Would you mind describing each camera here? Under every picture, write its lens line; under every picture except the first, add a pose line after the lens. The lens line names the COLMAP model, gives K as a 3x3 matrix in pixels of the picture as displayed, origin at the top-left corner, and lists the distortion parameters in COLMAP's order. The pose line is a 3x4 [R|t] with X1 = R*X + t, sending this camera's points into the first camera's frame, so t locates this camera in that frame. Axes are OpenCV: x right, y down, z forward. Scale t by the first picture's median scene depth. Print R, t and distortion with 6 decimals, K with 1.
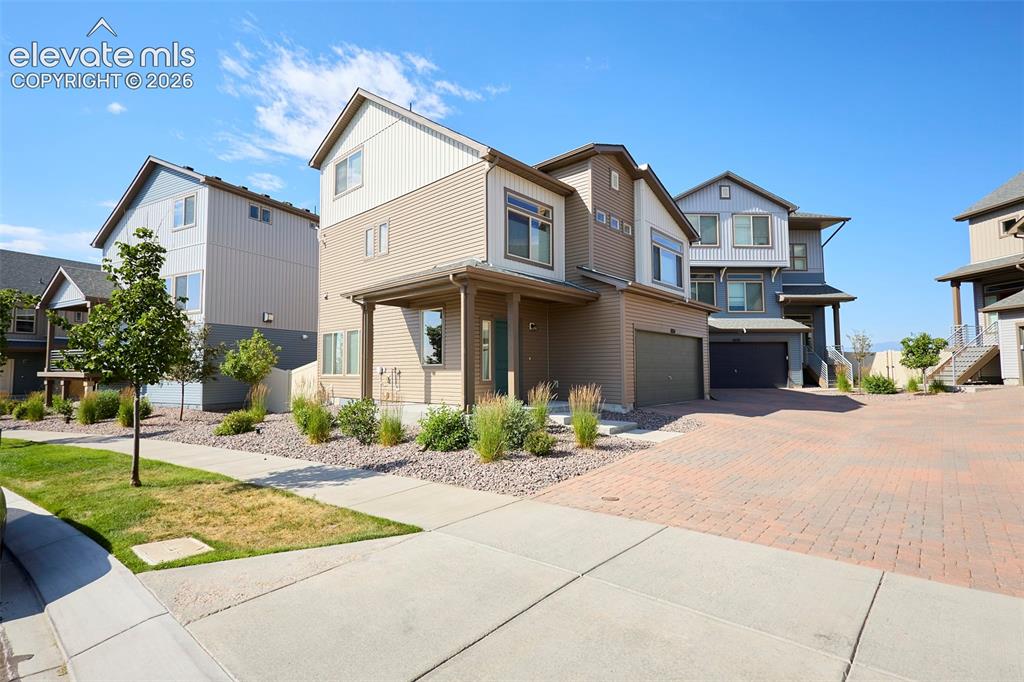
lens RADIAL K [[469.4, 0, 513.3], [0, 469.4, 340.6], [0, 0, 1]] dist [0.000947, 0.000342]
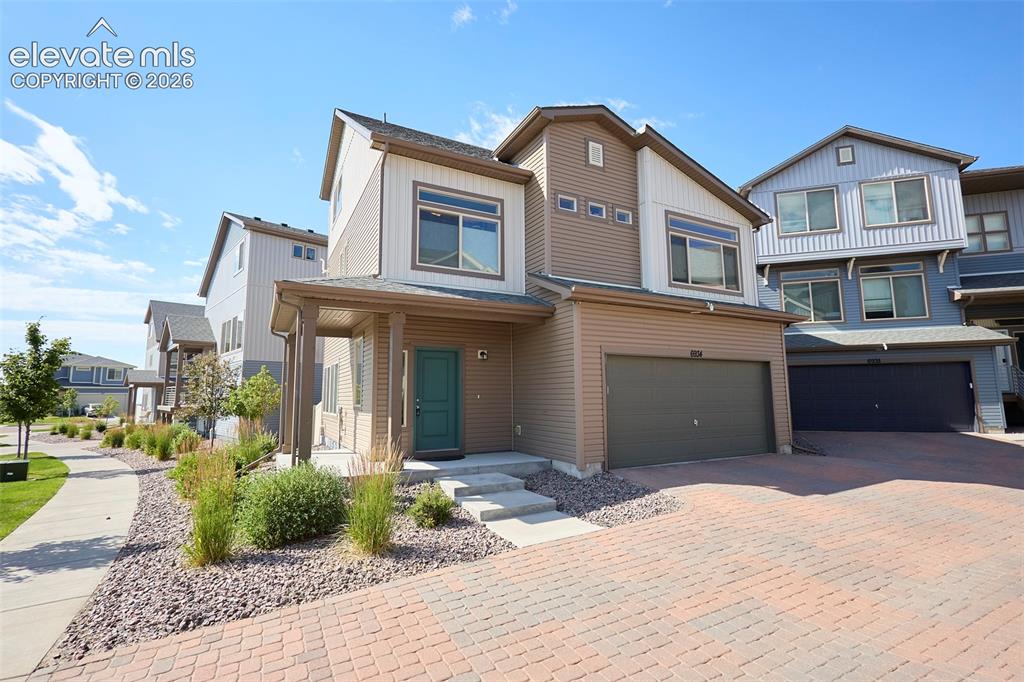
lens RADIAL K [[466.9, 0, 513.7], [0, 466.9, 339.2], [0, 0, 1]] dist [0.002223, -0.000573]
pose [[0.940312, -0.044538, -0.337386, 0.253049], [0.025529, 0.997837, -0.060574, -0.005264], [0.339354, 0.048345, 0.939415, 0.210849]]
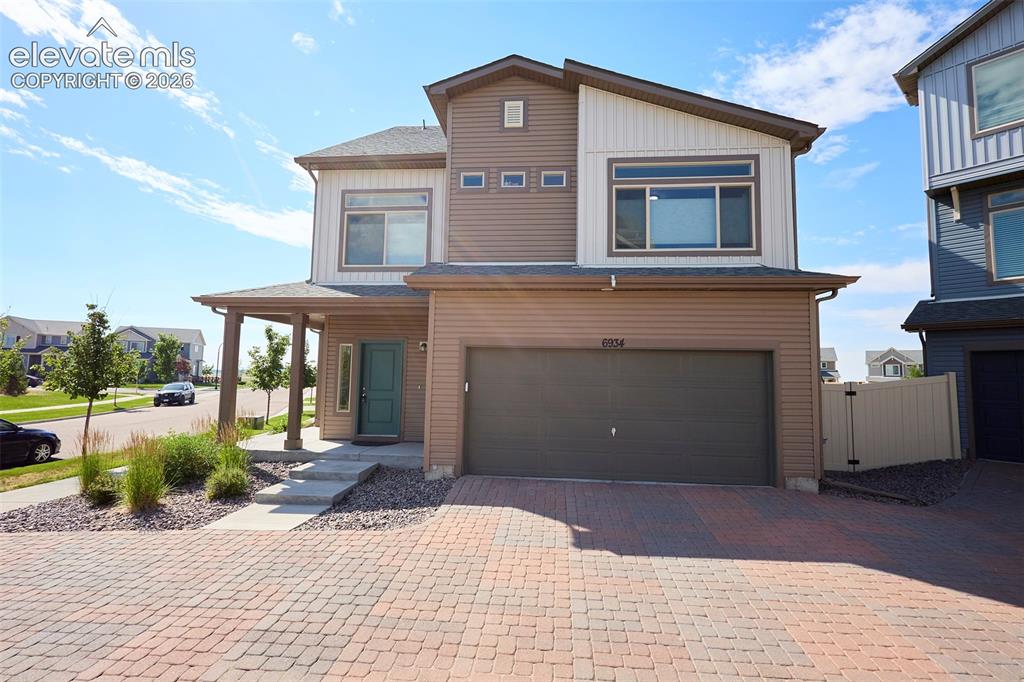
lens RADIAL K [[466.9, 0, 513.7], [0, 466.9, 339.2], [0, 0, 1]] dist [0.002223, -0.000573]
pose [[0.598660, -0.043660, -0.799813, 0.548073], [0.030405, 0.999032, -0.031777, -0.008643], [0.800426, -0.005294, 0.599408, 0.470128]]
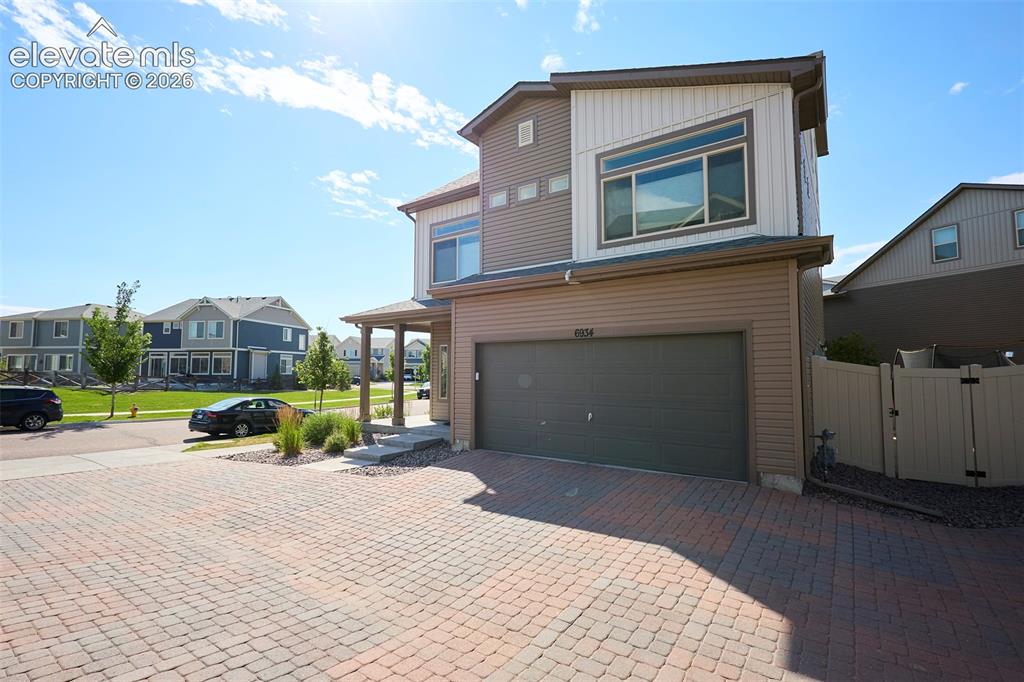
lens RADIAL K [[469.4, 0, 513.3], [0, 469.4, 340.6], [0, 0, 1]] dist [0.000947, 0.000342]
pose [[0.116403, -0.057949, -0.991510, 0.698222], [0.064134, 0.996652, -0.050720, 0.009634], [0.991129, -0.057686, 0.119730, 0.670944]]
